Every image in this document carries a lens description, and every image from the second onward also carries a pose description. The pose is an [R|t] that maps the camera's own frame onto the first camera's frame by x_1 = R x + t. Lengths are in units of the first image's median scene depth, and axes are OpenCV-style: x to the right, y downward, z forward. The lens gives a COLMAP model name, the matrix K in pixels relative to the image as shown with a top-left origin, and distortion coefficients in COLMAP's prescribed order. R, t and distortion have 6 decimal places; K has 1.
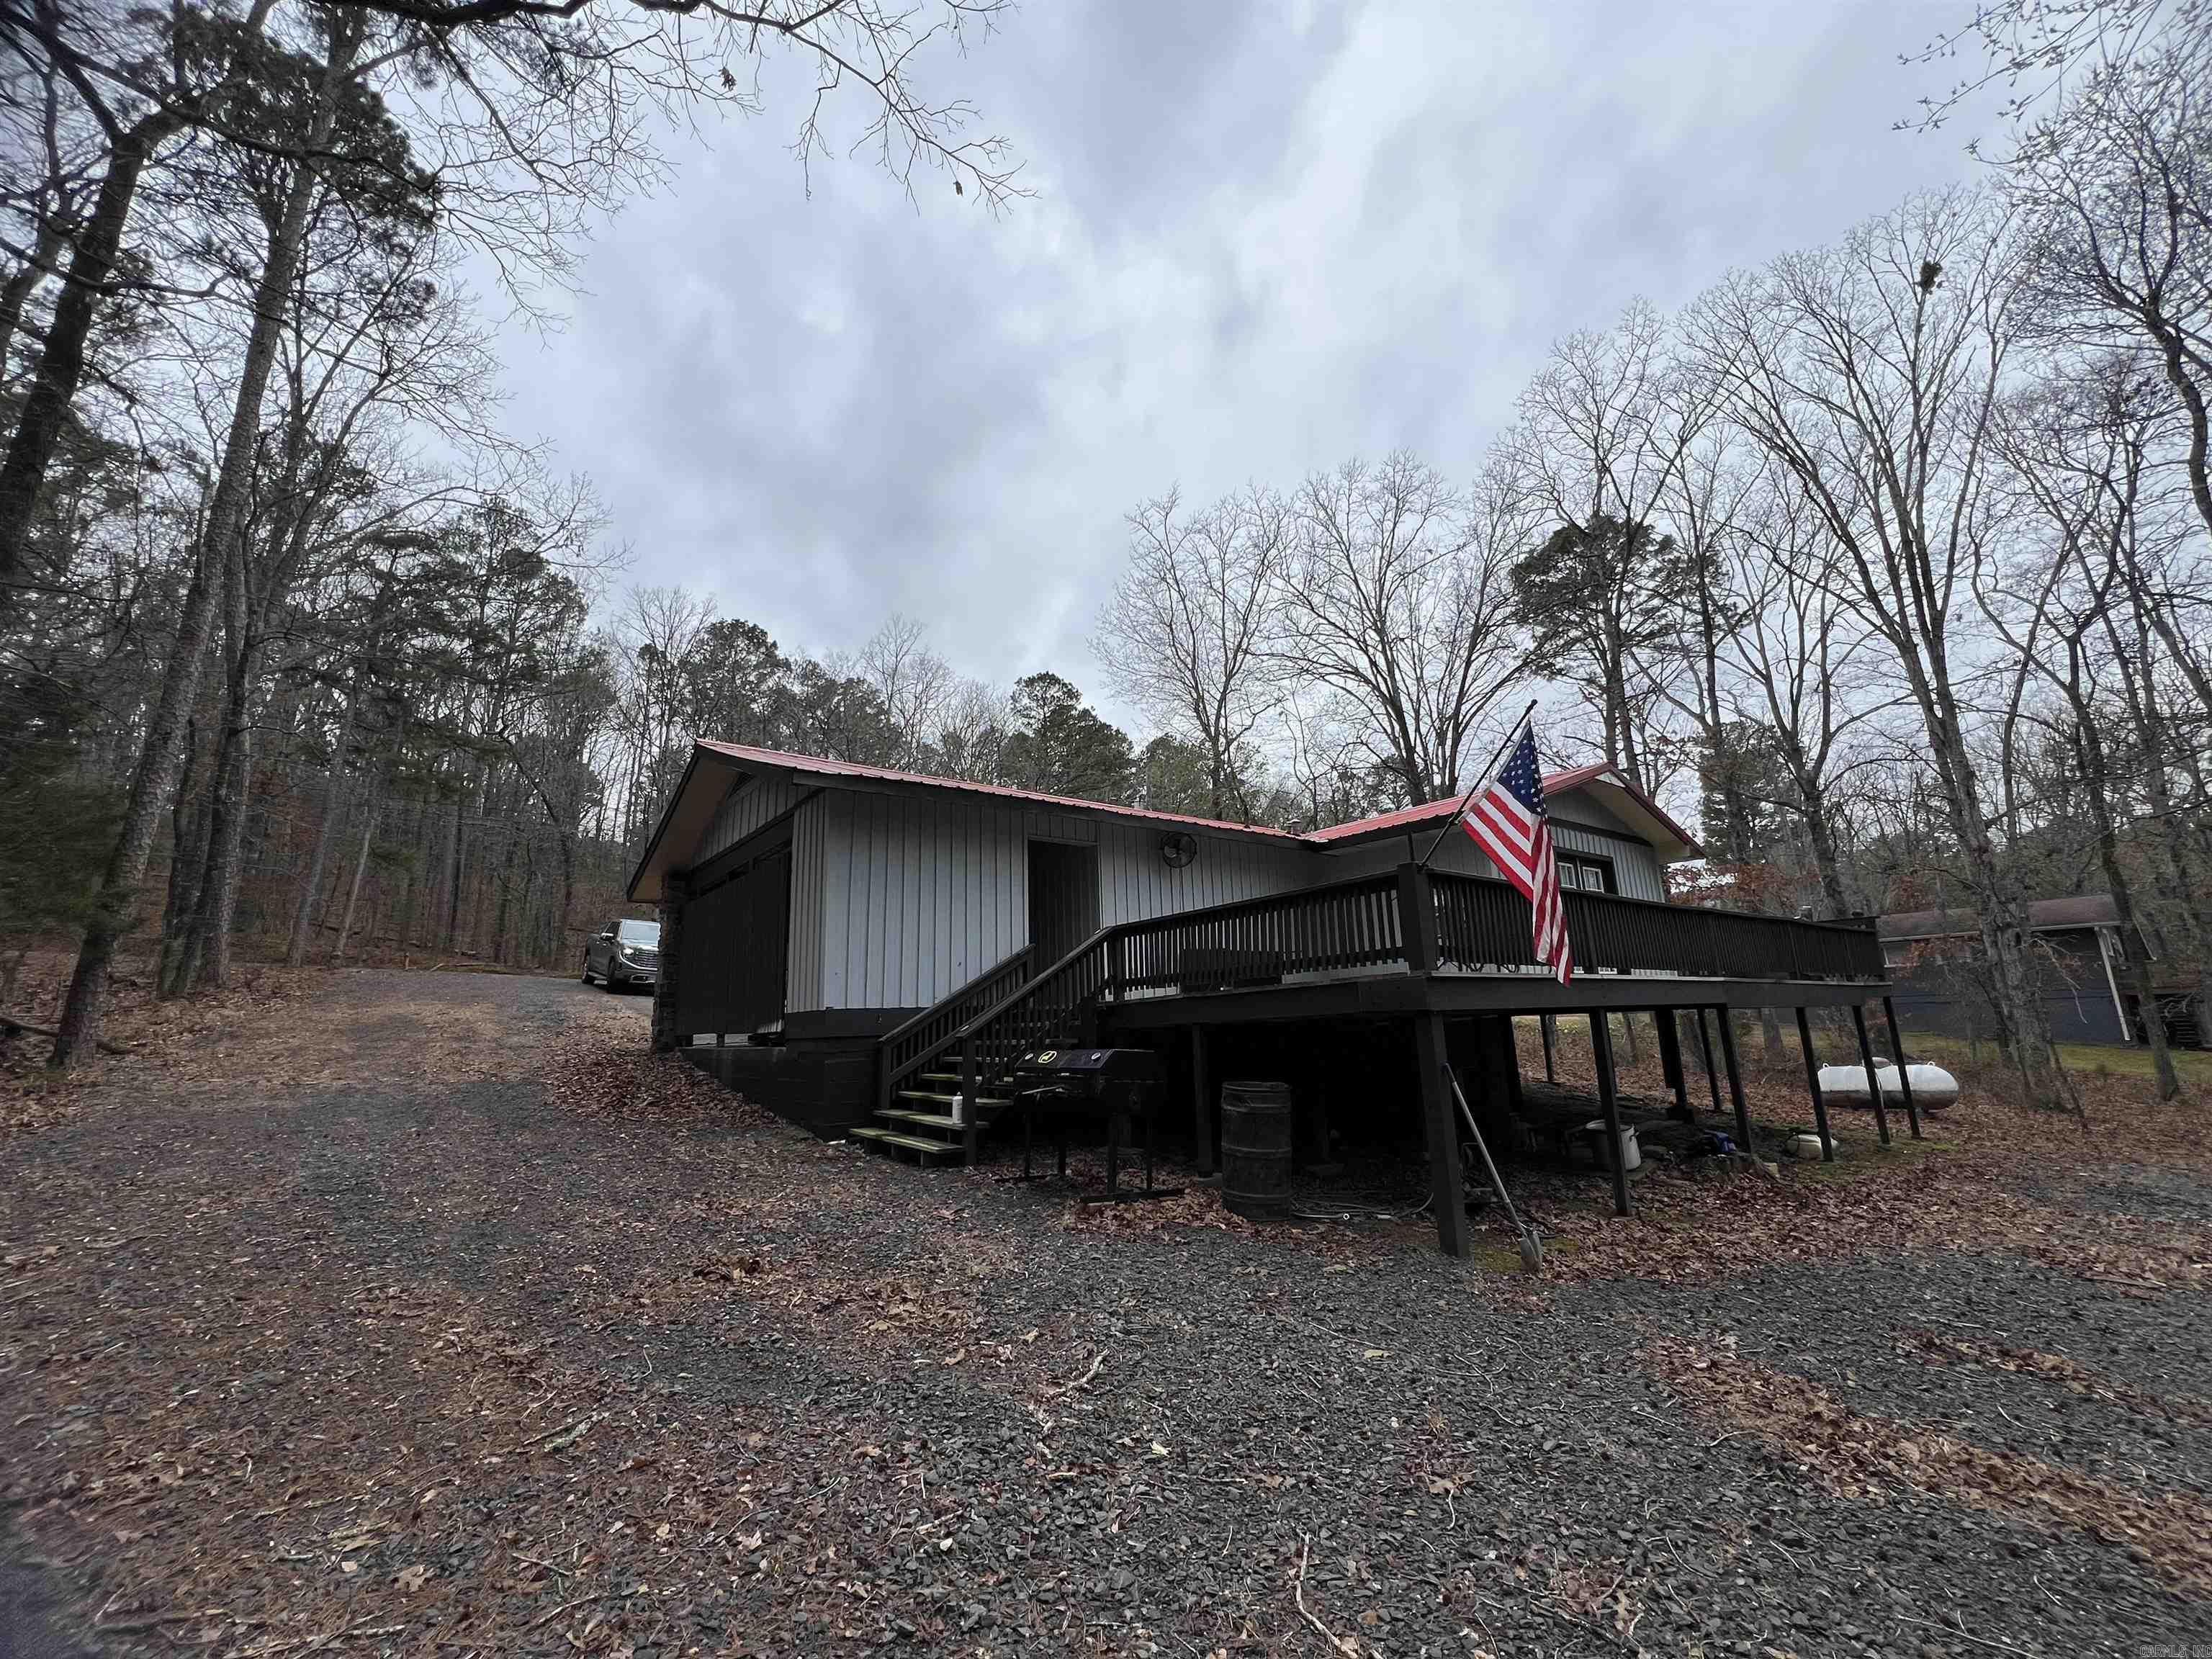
lens RADIAL K [[895.8, 0, 1104.3], [0, 895.8, 823.3], [0, 0, 1]] dist [-0.003249, 0.000355]
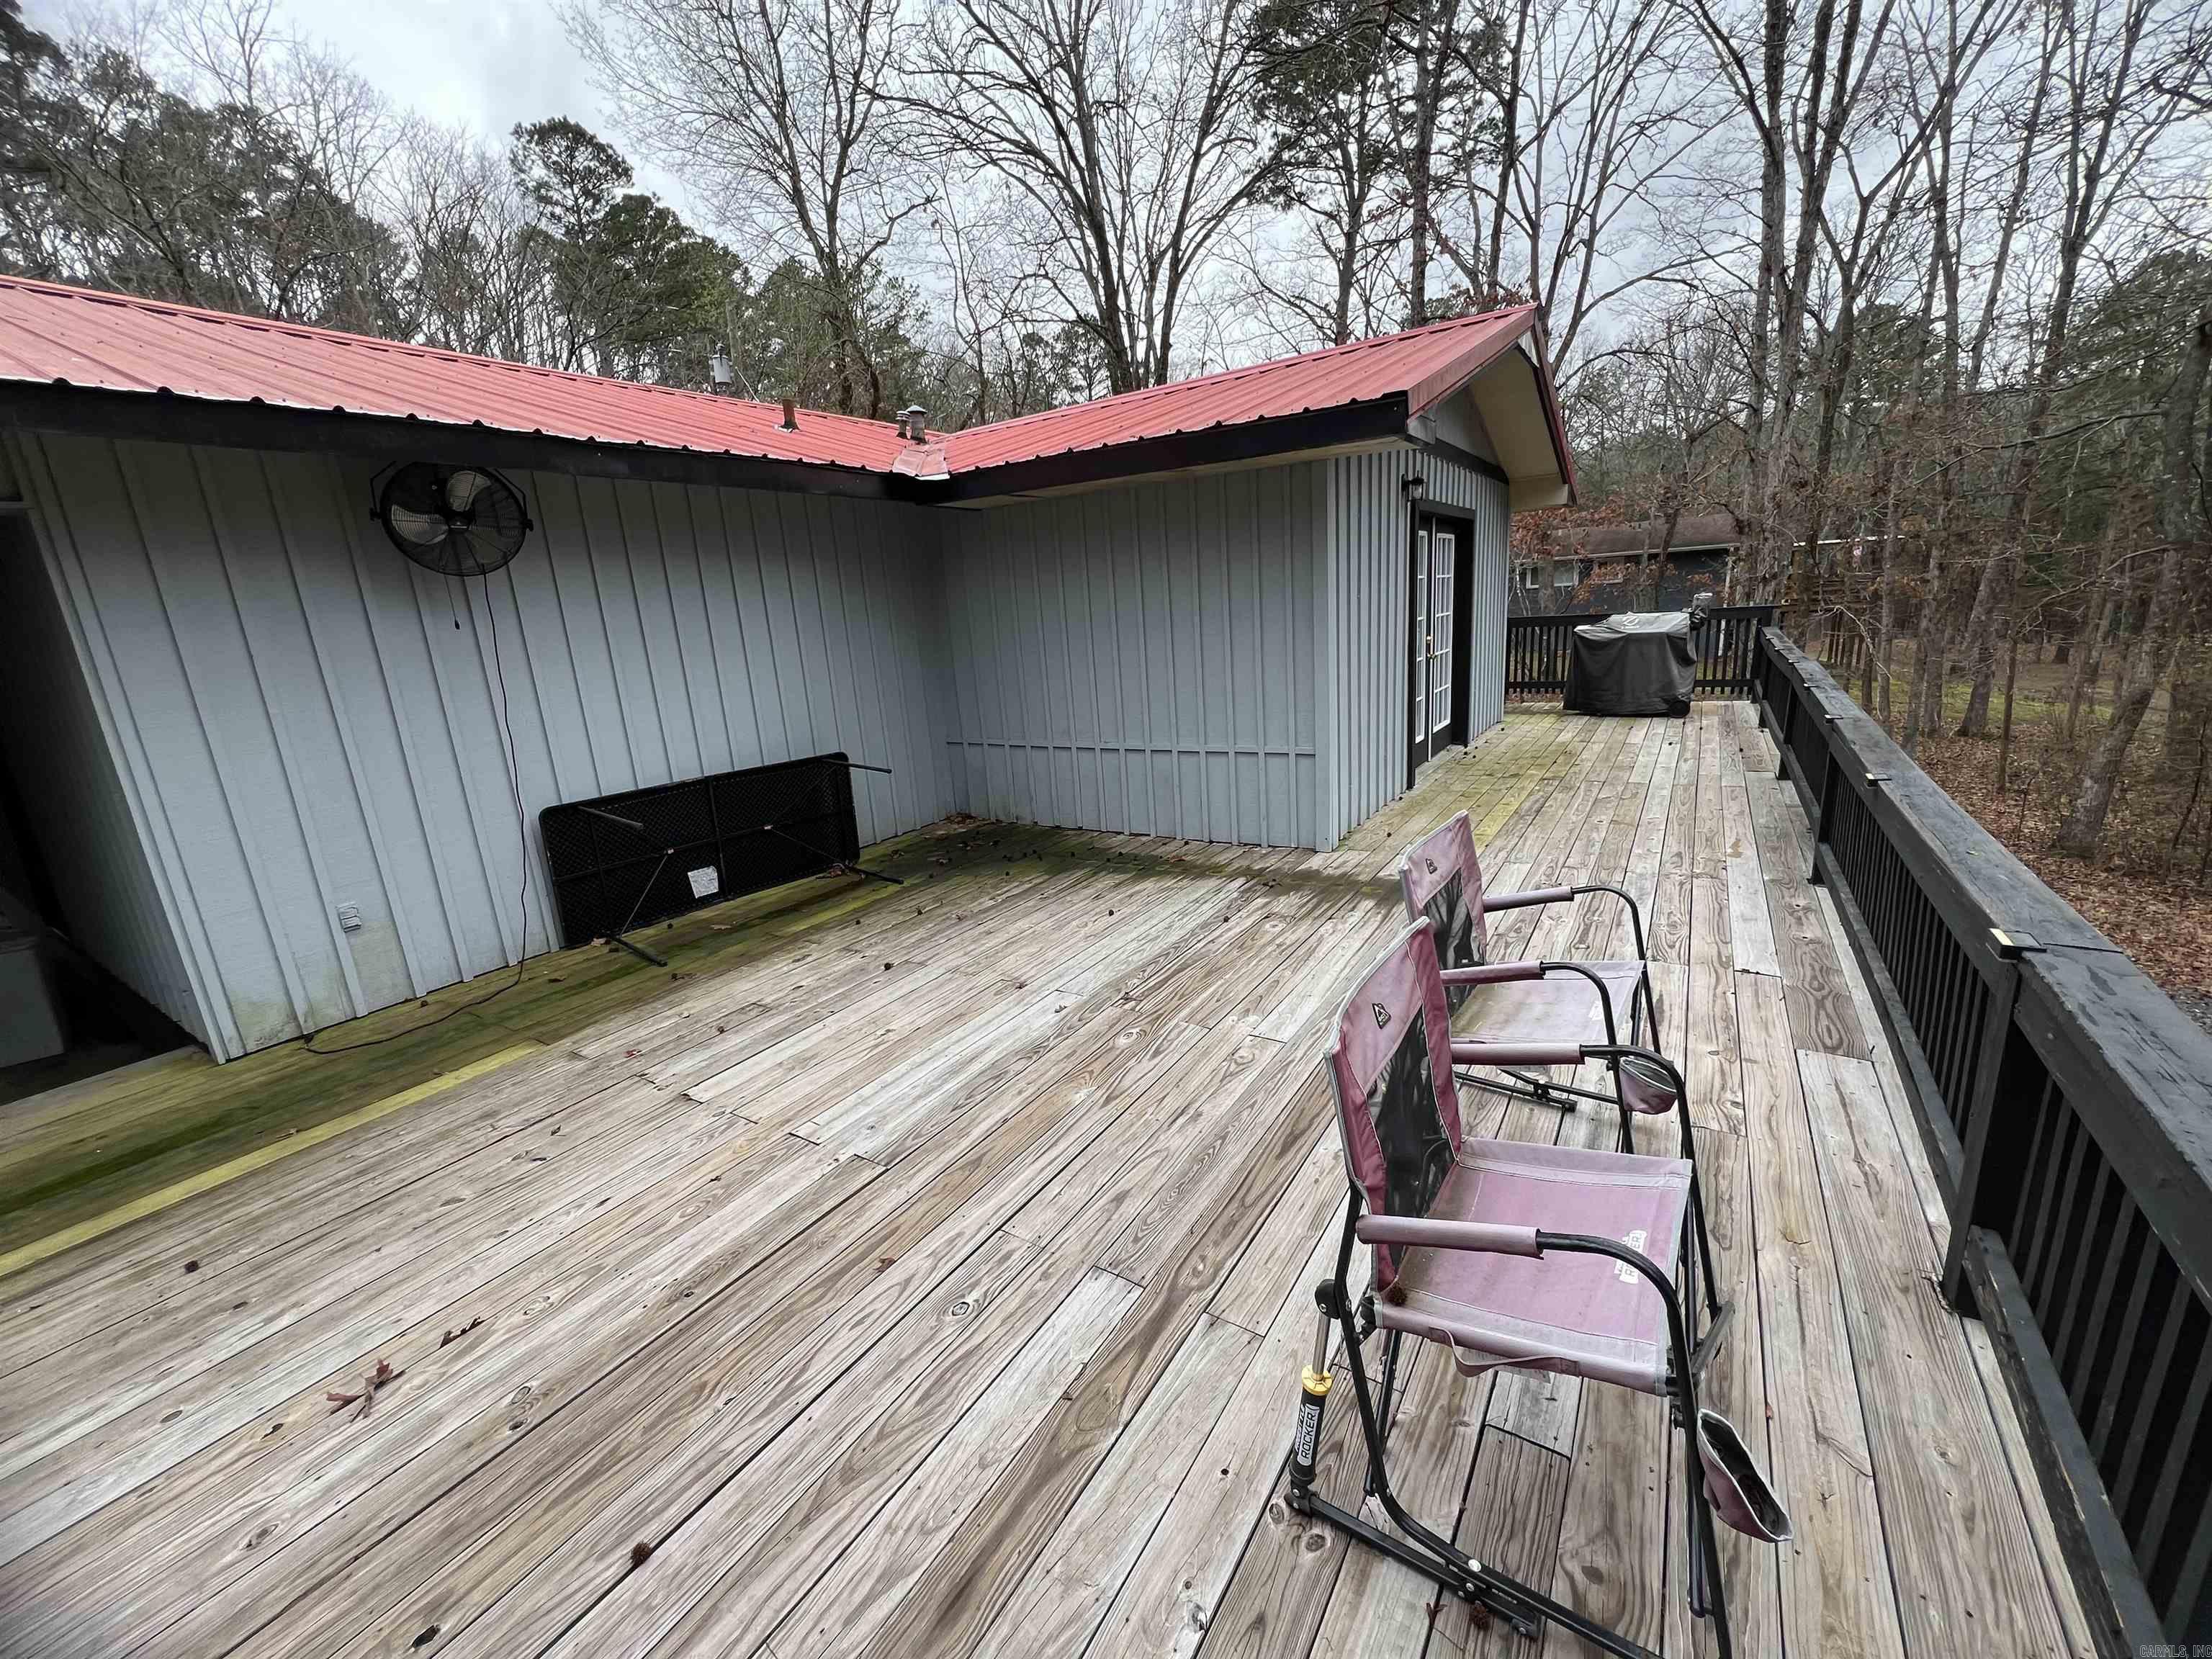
lens RADIAL K [[881.1, 0, 1106.0], [0, 881.1, 829.5], [0, 0, 1]] dist [-0.002473, -0.000063]
pose [[0.943270, -0.110957, 0.312939, 0.056993], [-0.038180, 0.900011, 0.434192, -0.003299], [-0.329825, -0.421508, 0.844716, 0.186991]]
